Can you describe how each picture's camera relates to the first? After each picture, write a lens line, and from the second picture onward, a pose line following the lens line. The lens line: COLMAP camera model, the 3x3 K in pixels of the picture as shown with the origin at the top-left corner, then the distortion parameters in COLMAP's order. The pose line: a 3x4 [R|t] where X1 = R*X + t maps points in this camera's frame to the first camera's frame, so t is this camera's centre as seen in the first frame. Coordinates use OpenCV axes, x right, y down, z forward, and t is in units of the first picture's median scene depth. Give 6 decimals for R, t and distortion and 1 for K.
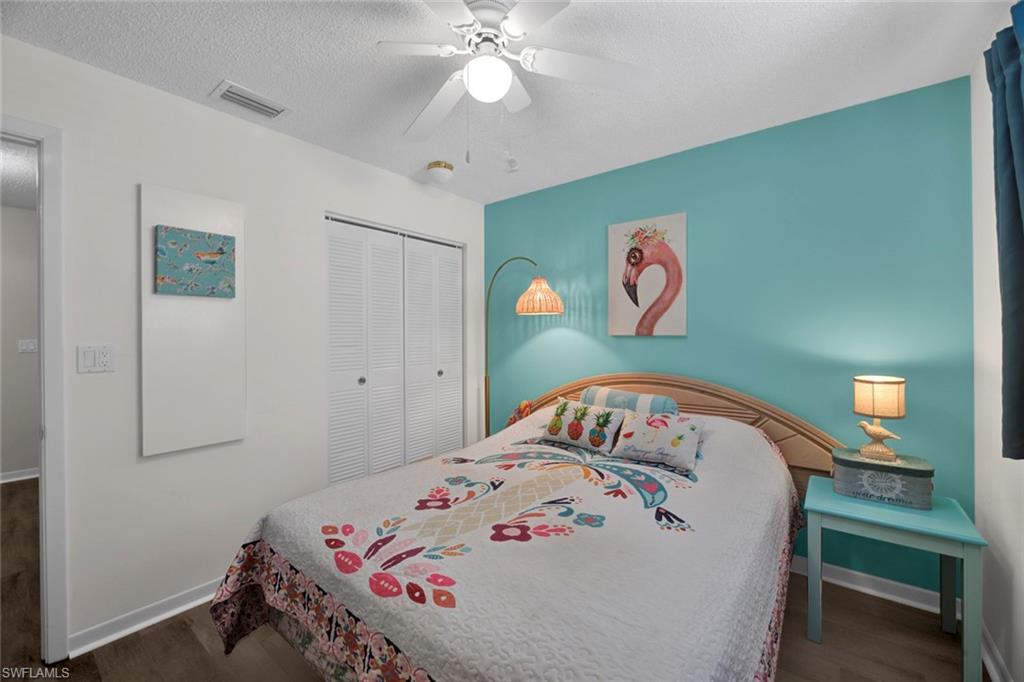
lens RADIAL K [[411.4, 0, 512.6], [0, 411.4, 337.1], [0, 0, 1]] dist [-0.000476, -0.000276]
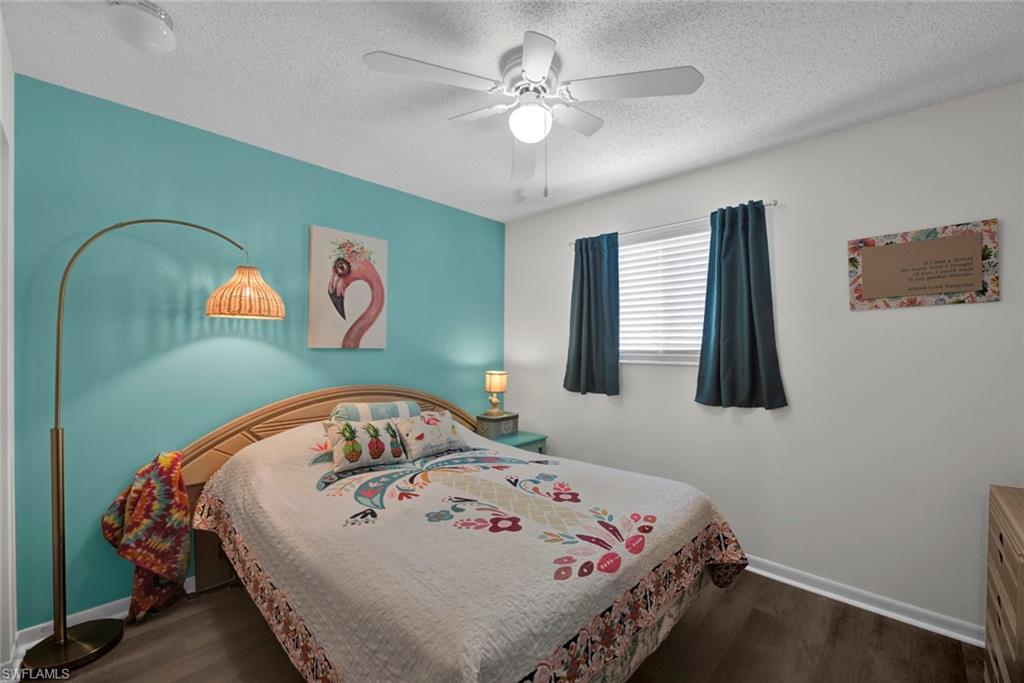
lens RADIAL K [[418.8, 0, 512.4], [0, 418.8, 351.1], [0, 0, 1]] dist [-0.000890, -0.000159]
pose [[0.090990, -0.003496, 0.995846, -0.893512], [0.002636, 0.999991, 0.003269, 0.000487], [-0.995848, 0.002328, 0.090999, 0.690058]]
